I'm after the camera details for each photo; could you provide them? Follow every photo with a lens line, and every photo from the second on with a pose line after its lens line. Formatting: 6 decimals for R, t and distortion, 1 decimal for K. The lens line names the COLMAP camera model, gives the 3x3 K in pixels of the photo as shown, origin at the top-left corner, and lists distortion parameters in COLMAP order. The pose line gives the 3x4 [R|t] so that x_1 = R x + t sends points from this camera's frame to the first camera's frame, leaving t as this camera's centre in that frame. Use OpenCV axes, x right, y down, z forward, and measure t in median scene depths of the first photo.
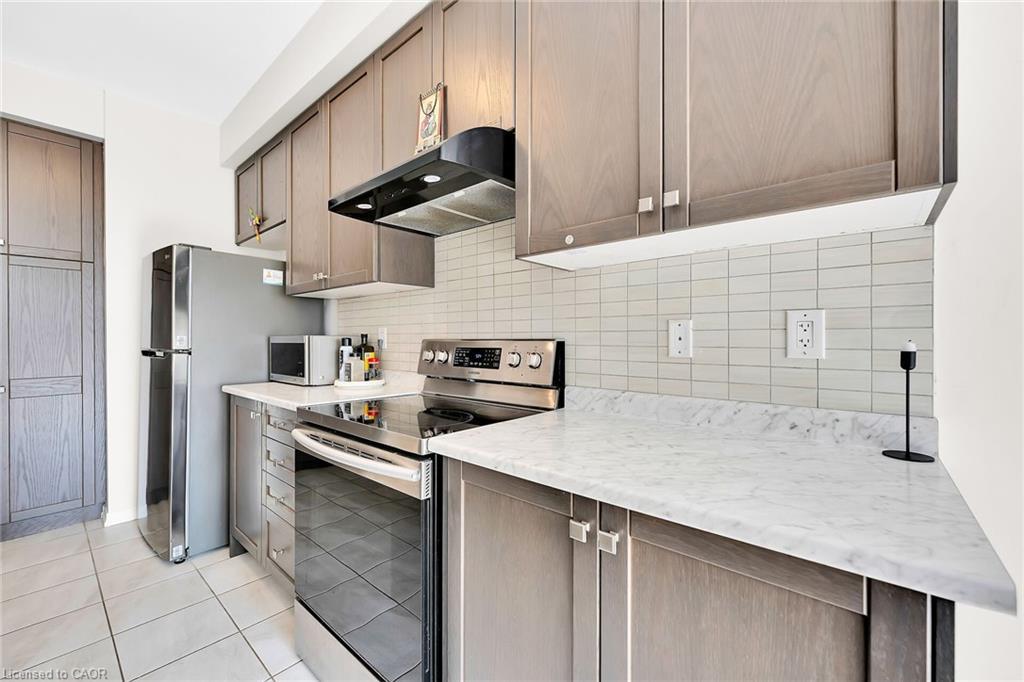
lens RADIAL K [[414.2, 0, 506.0], [0, 414.2, 336.4], [0, 0, 1]] dist [-0.002427, 0.000364]
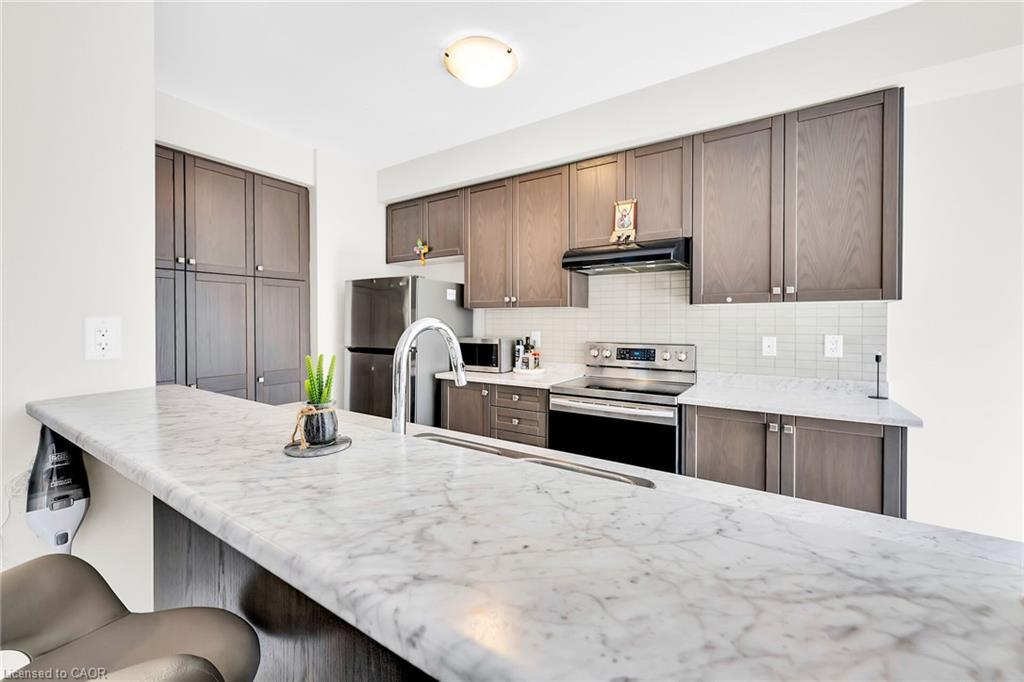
lens RADIAL K [[414.2, 0, 516.4], [0, 414.2, 322.6], [0, 0, 1]] dist [-0.002427, 0.000364]
pose [[0.988419, 0.004006, 0.151699, -0.990794], [-0.004742, 0.999979, 0.004489, -0.102072], [-0.151678, -0.005156, 0.988417, -0.716405]]
